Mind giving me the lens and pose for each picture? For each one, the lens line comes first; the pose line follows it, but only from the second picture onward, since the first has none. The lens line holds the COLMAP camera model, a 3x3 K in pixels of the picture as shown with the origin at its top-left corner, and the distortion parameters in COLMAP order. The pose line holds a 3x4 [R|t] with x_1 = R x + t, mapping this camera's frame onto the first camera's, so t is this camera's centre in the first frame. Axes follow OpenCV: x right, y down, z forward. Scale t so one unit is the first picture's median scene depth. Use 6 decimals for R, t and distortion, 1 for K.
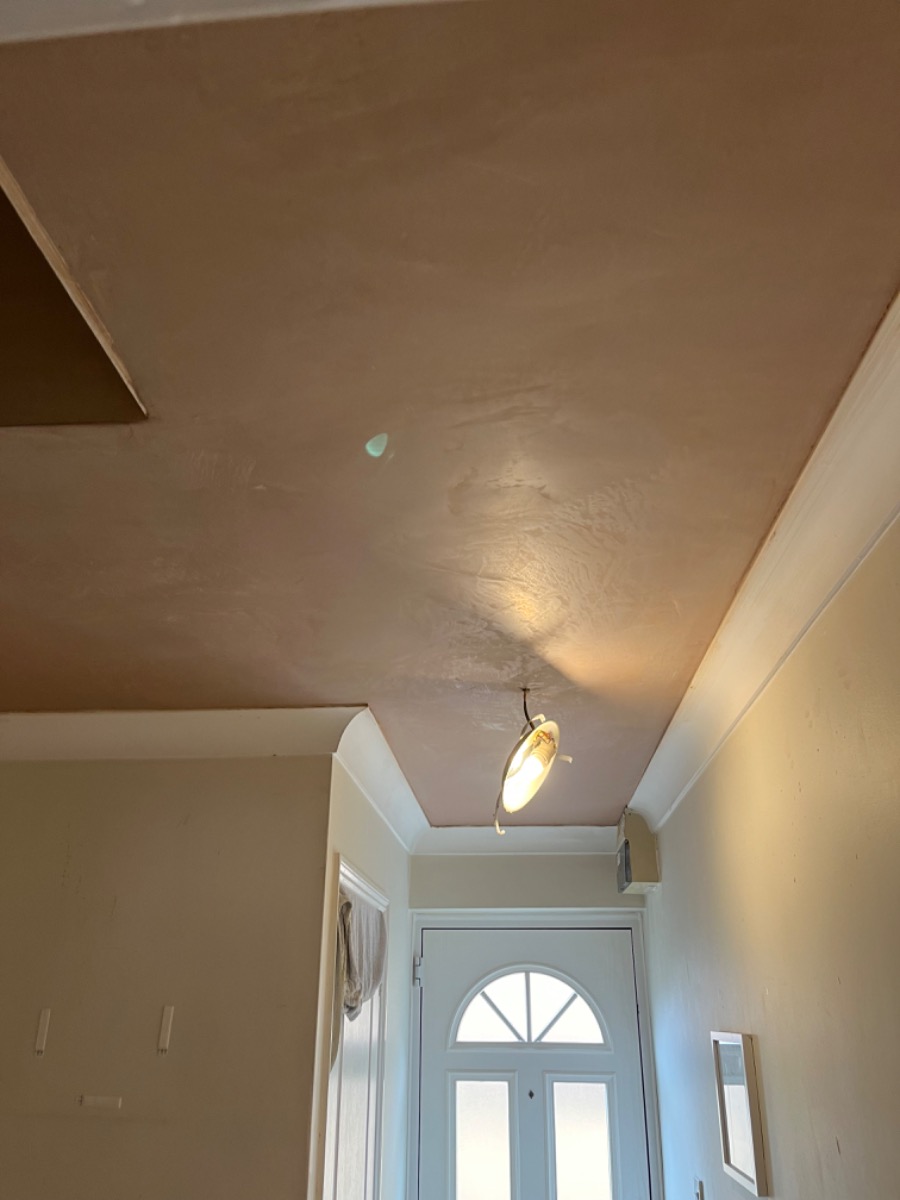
lens RADIAL K [[916.5, 0, 446.1], [0, 916.5, 608.4], [0, 0, 1]] dist [0.094562, -0.119312]
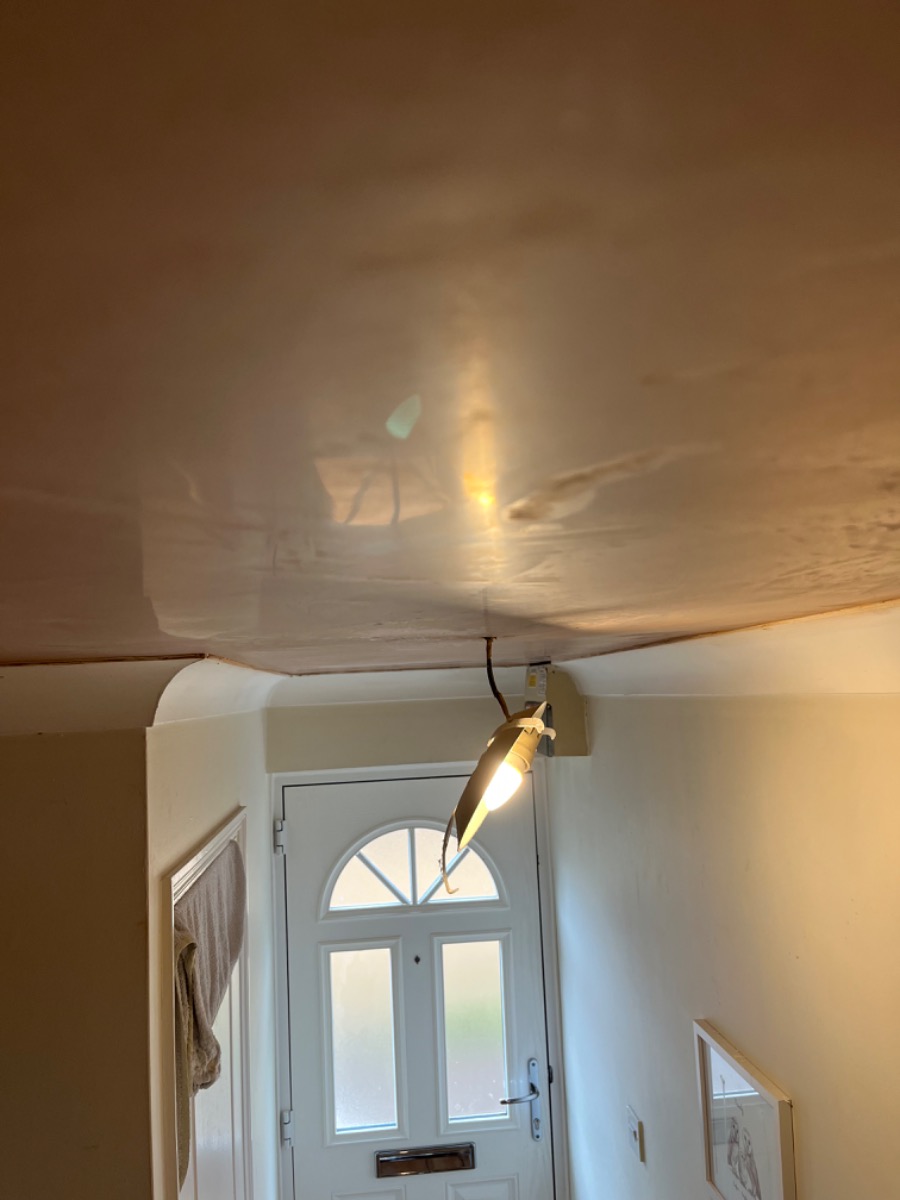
lens RADIAL K [[916.5, 0, 446.1], [0, 916.5, 608.4], [0, 0, 1]] dist [0.094562, -0.119312]
pose [[0.983546, -0.035391, 0.177157, -0.024201], [-0.021839, 0.950140, 0.311057, -0.062435], [-0.179333, -0.309807, 0.933734, 0.282656]]
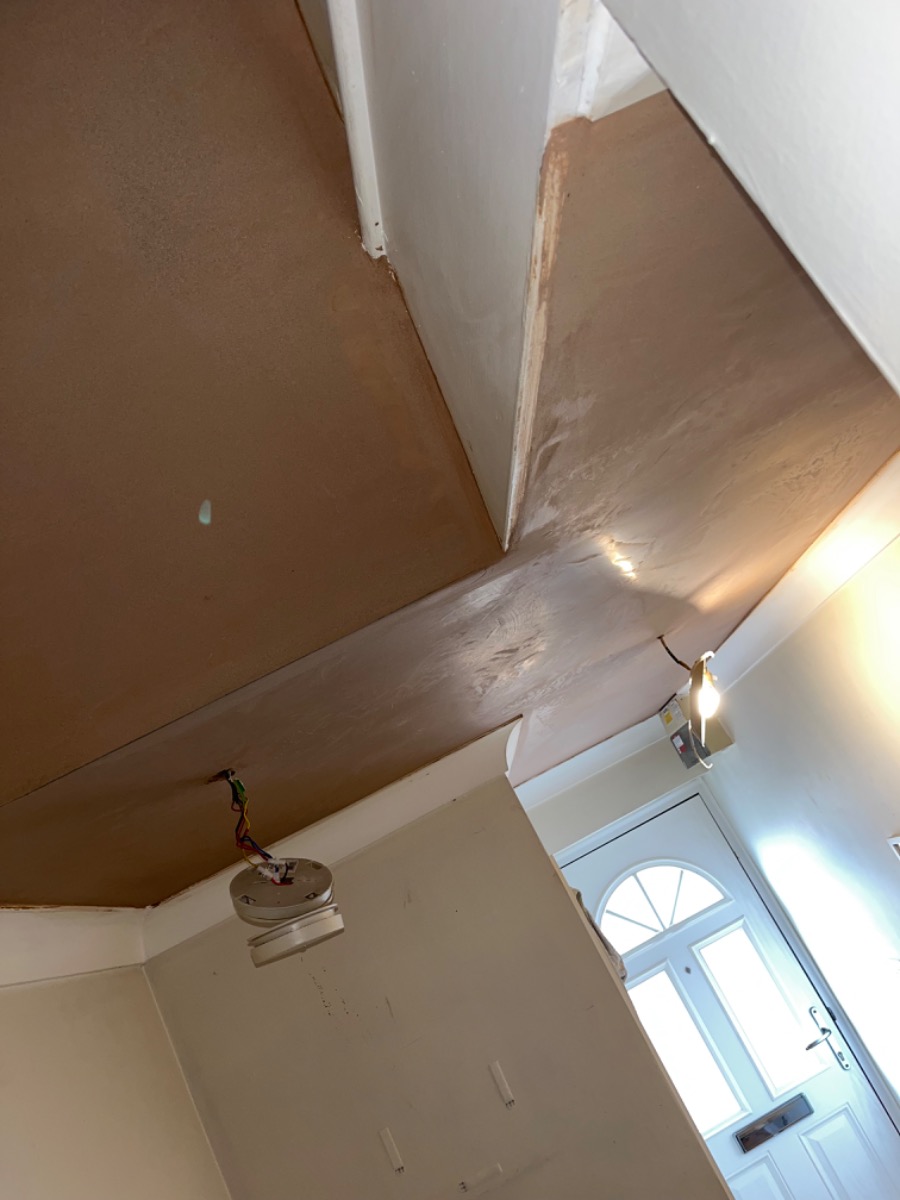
lens RADIAL K [[916.5, 0, 446.1], [0, 916.5, 608.4], [0, 0, 1]] dist [0.094562, -0.119312]
pose [[0.886924, -0.417507, 0.197621, -0.195940], [0.404015, 0.908560, 0.106259, -0.091565], [-0.223914, -0.014401, 0.974502, 0.010463]]
